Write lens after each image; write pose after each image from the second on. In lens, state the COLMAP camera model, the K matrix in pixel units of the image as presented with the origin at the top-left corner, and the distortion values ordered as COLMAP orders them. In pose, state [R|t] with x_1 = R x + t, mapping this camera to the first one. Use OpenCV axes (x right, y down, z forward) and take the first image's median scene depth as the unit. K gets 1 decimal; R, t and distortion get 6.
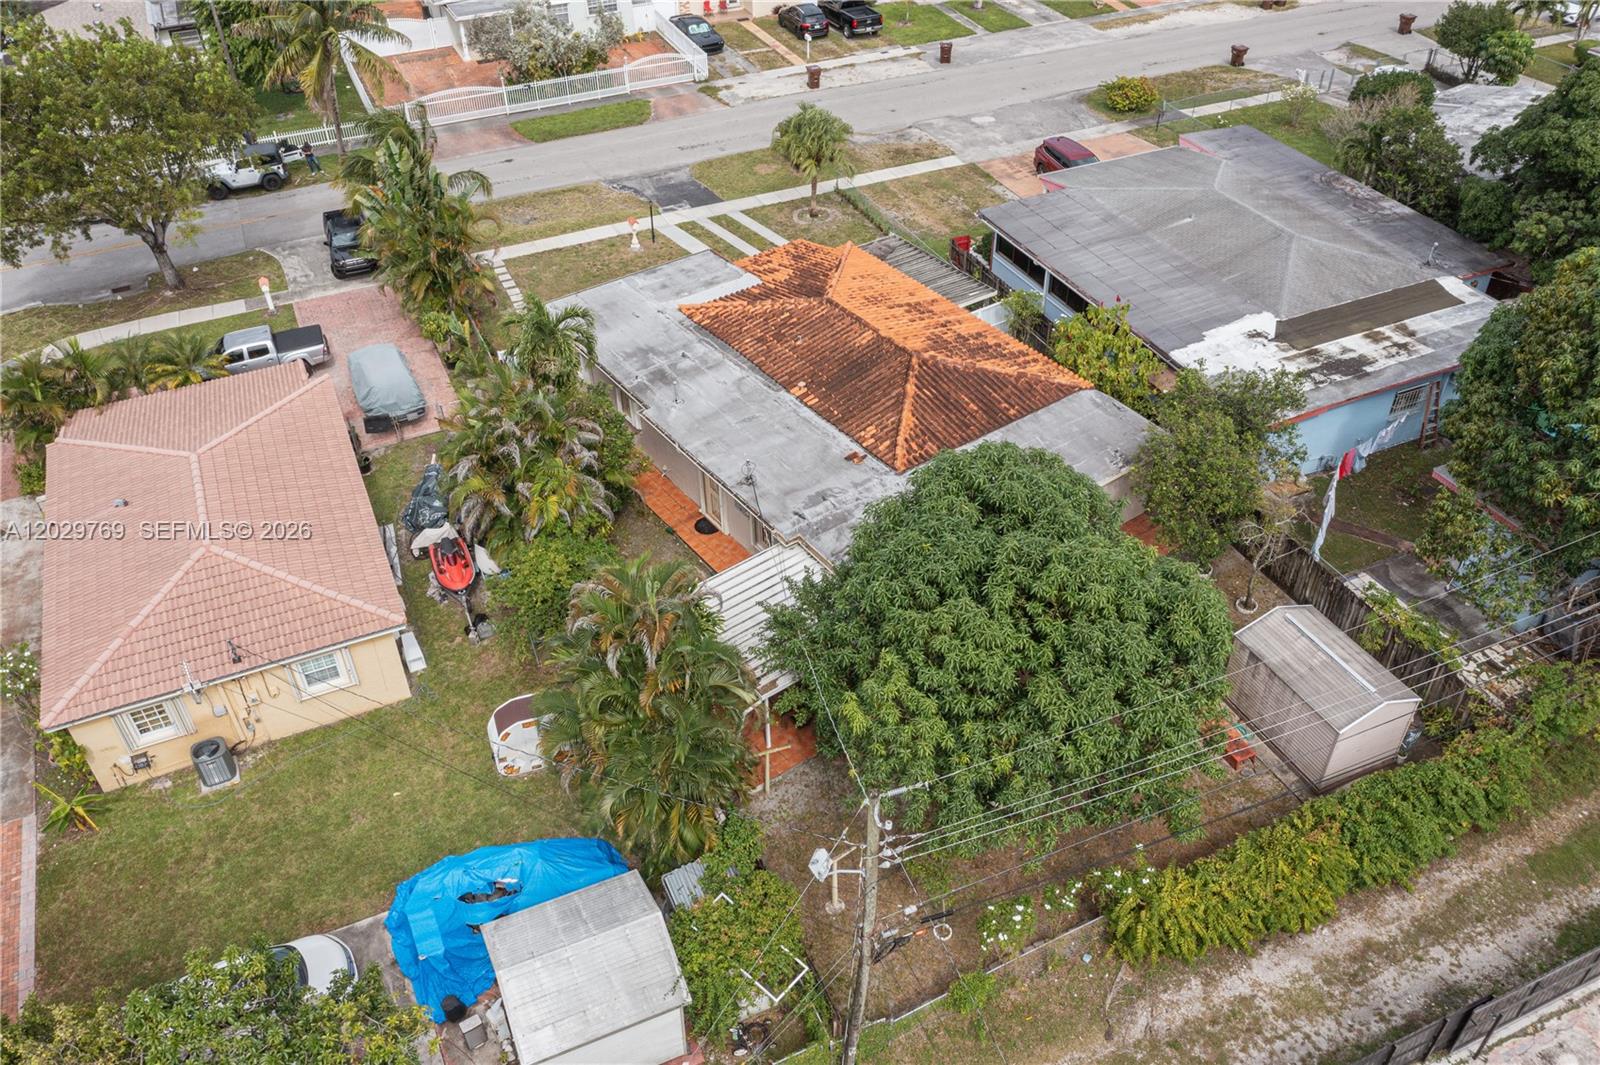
lens RADIAL K [[1270.1, 0, 803.3], [0, 1270.1, 515.3], [0, 0, 1]] dist [-0.012557, 0.008322]
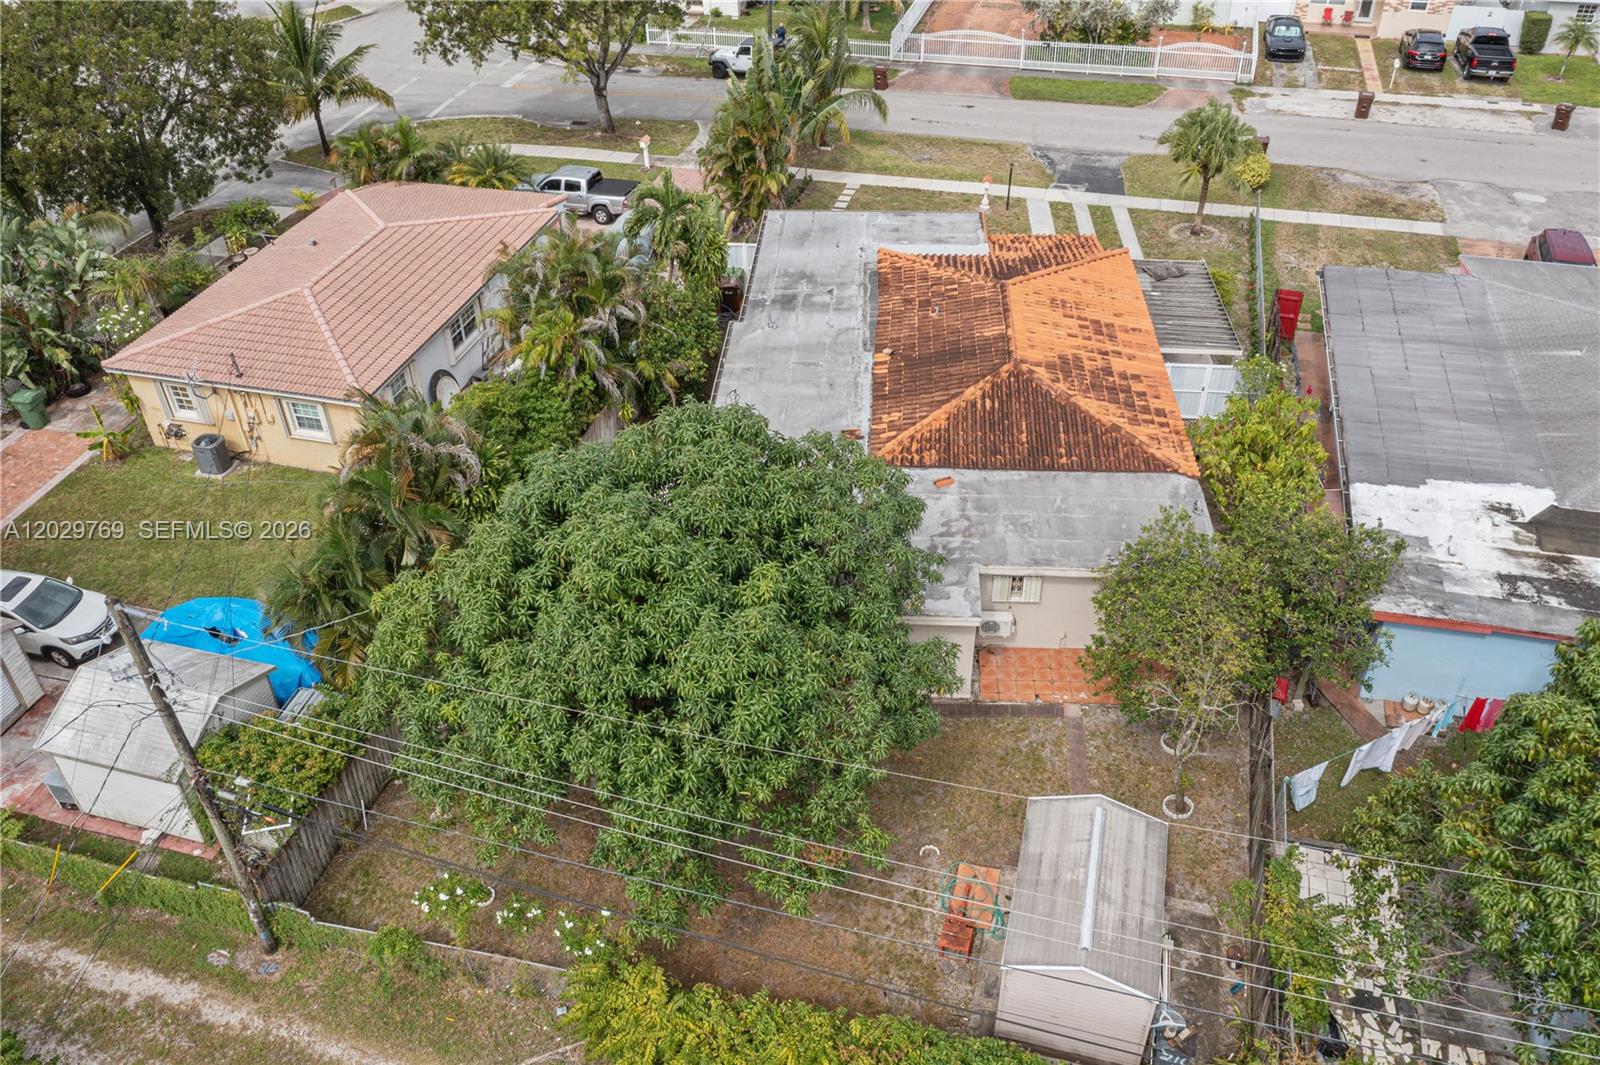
lens RADIAL K [[1270.1, 0, 803.3], [0, 1270.1, 515.3], [0, 0, 1]] dist [-0.012557, 0.008322]
pose [[0.769492, 0.382735, -0.511269, 0.351243], [-0.389005, 0.915784, 0.100076, -0.050307], [0.506515, 0.121878, 0.853574, 0.179603]]
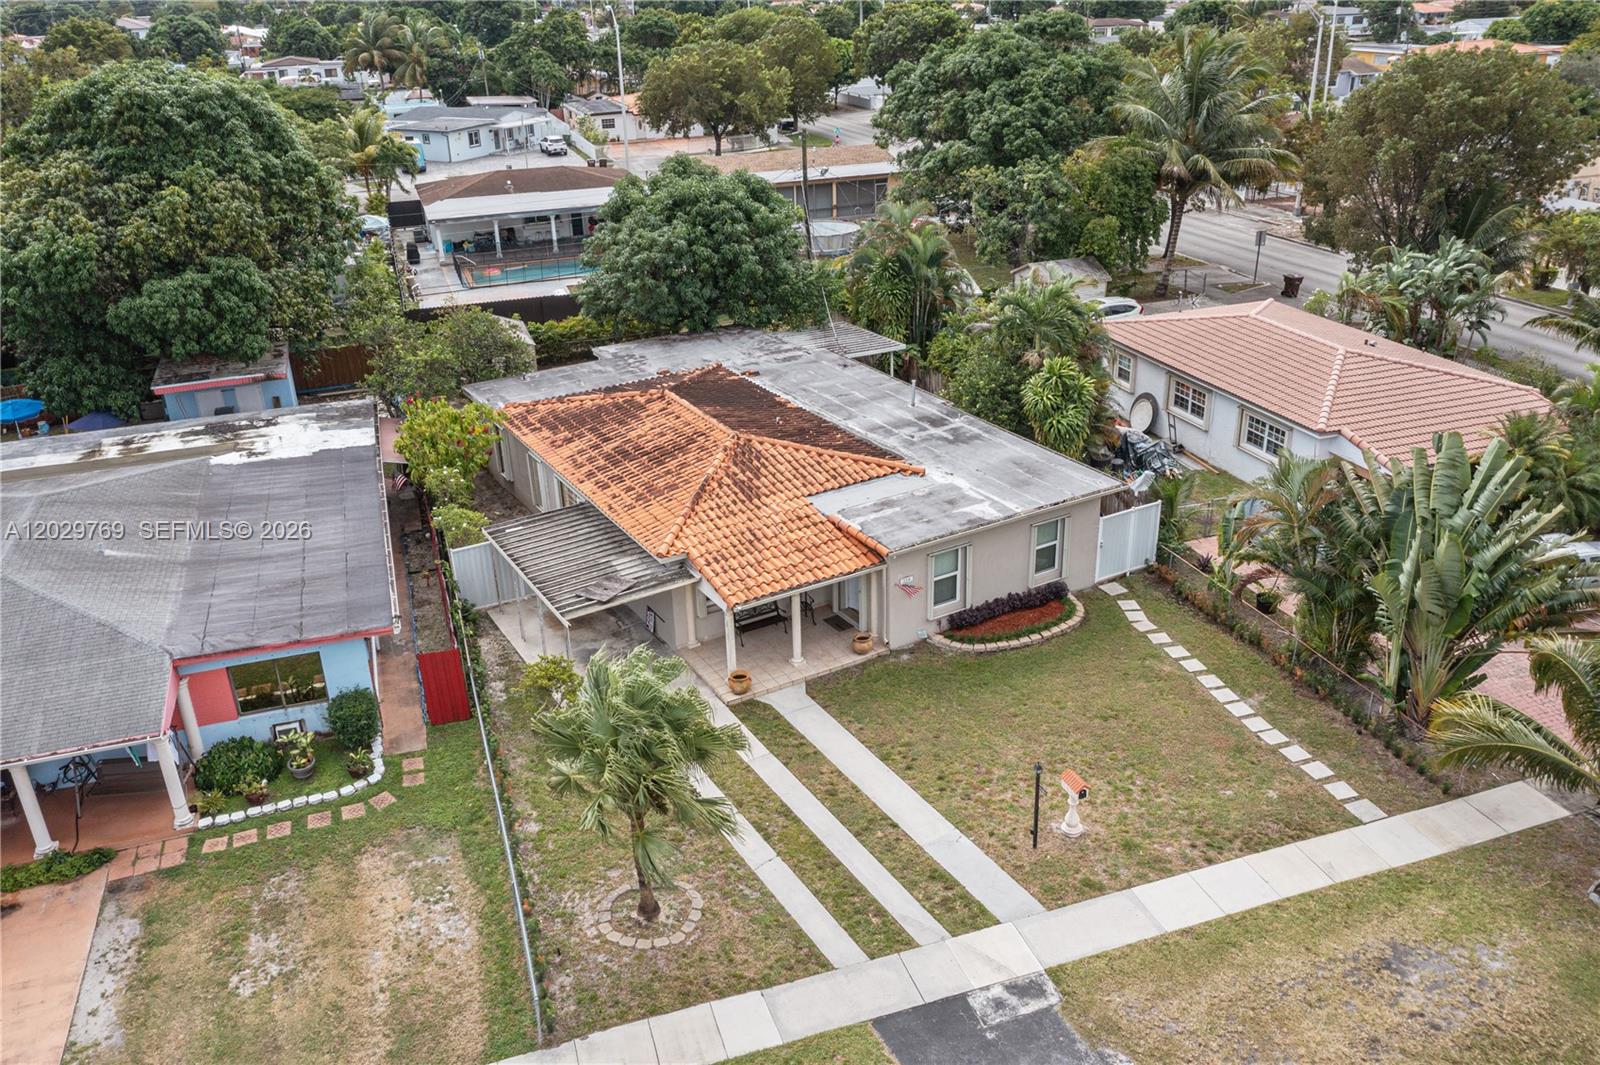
lens RADIAL K [[1270.1, 0, 803.3], [0, 1270.1, 515.3], [0, 0, 1]] dist [-0.012557, 0.008322]
pose [[-0.994435, 0.001846, 0.105334, -0.091741], [0.093603, 0.474294, 0.875376, -0.714233], [-0.048343, 0.880364, -0.471828, 1.201686]]
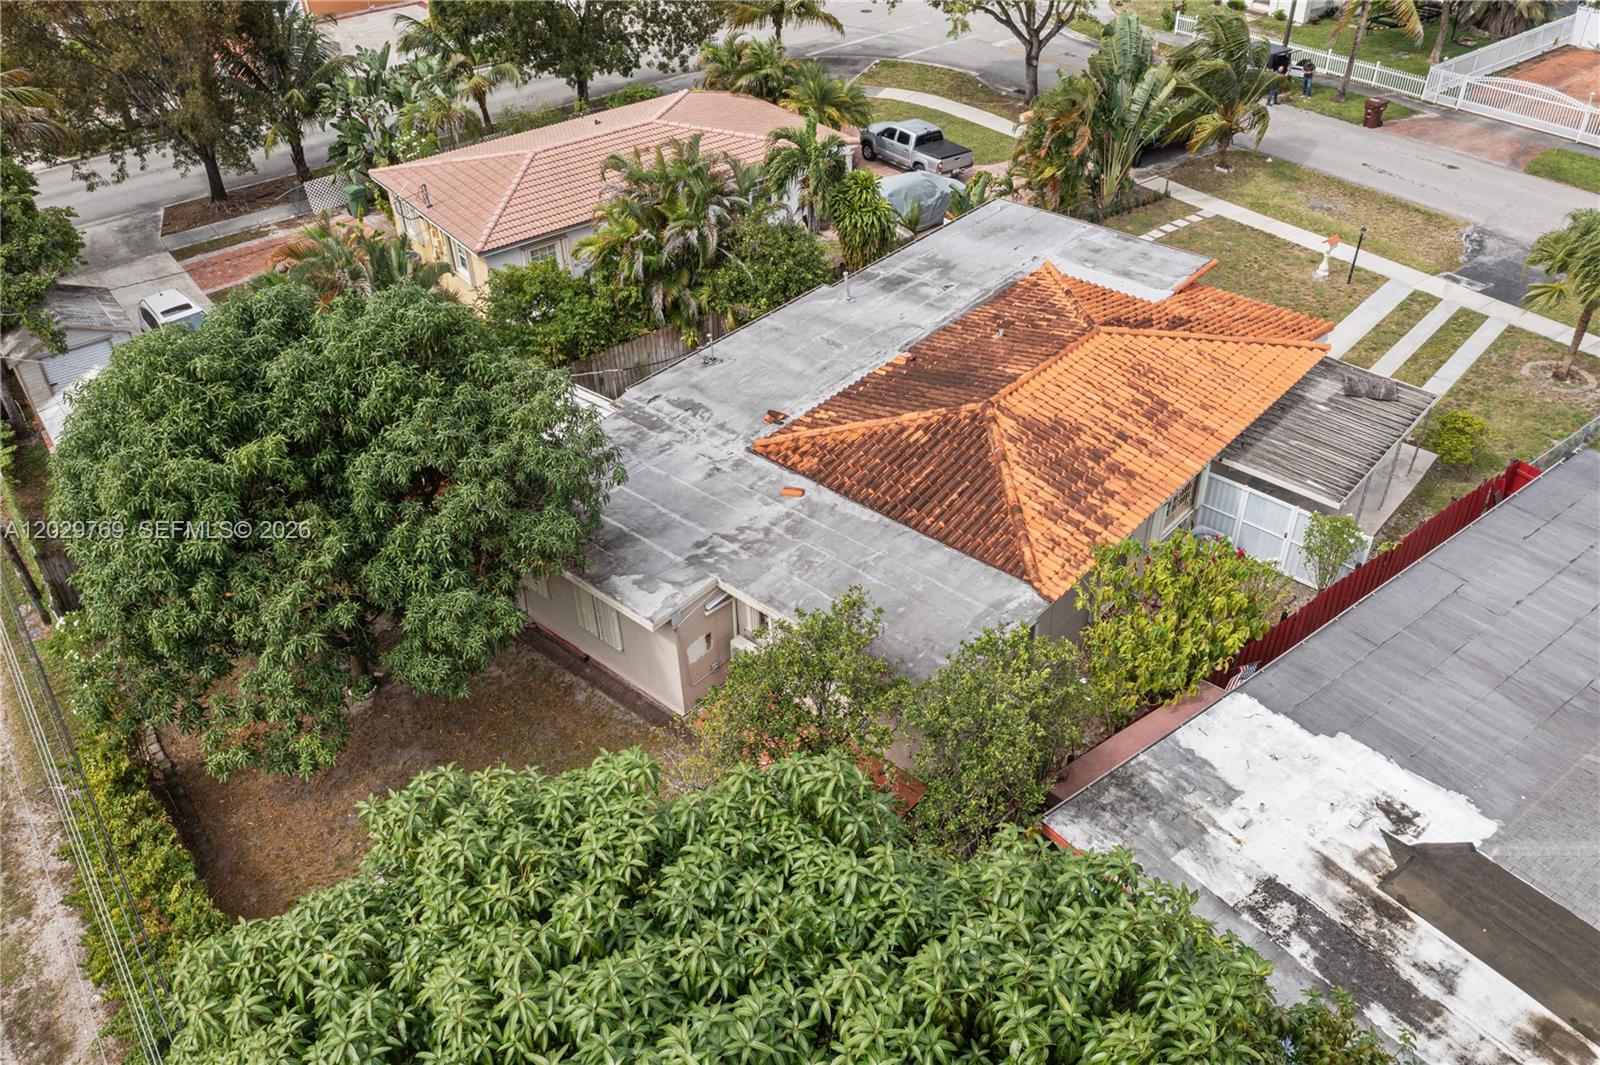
lens RADIAL K [[1270.1, 0, 803.3], [0, 1270.1, 515.3], [0, 0, 1]] dist [-0.012557, 0.008322]
pose [[0.218326, 0.584493, -0.781474, 0.511717], [-0.585774, 0.718973, 0.374095, -0.225217], [0.780515, 0.376092, 0.499351, 0.466568]]
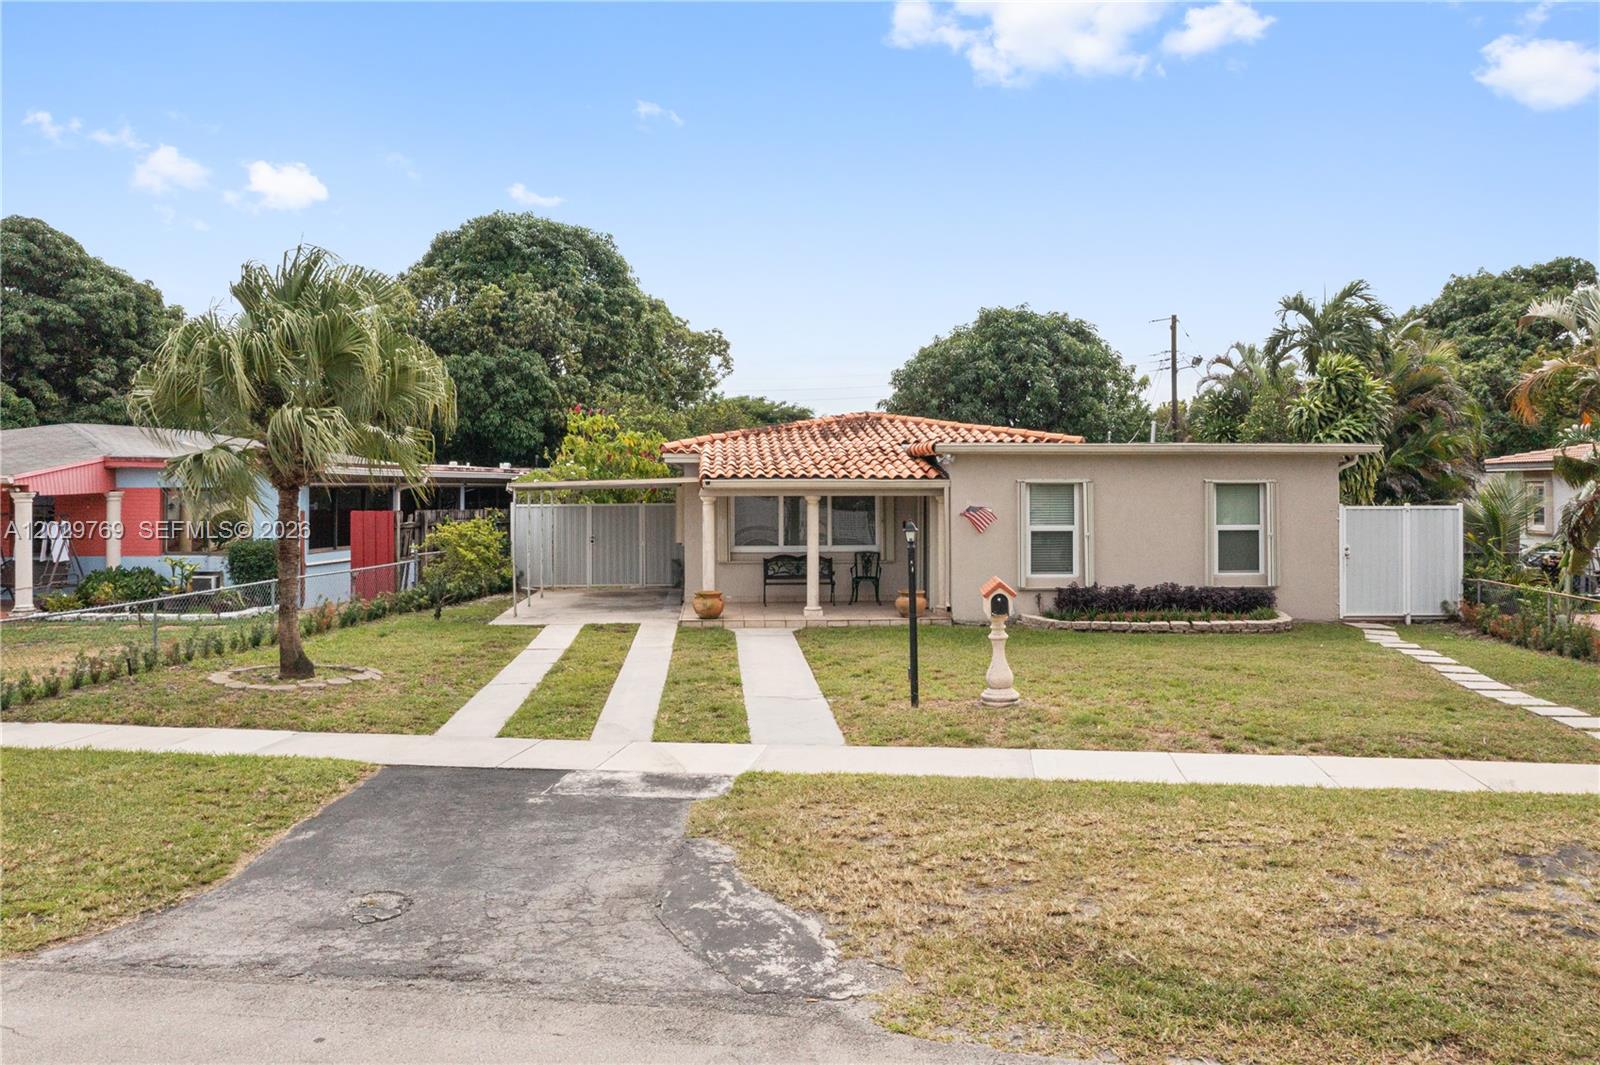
lens RADIAL K [[1275.6, 0, 797.4], [0, 1275.6, 486.1], [0, 0, 1]] dist [-0.002775, 0.003501]
pose [[-0.848559, 0.015540, 0.528873, -0.245596], [0.337364, 0.785912, 0.518196, -0.411321], [-0.407595, 0.618142, -0.672136, 1.240279]]
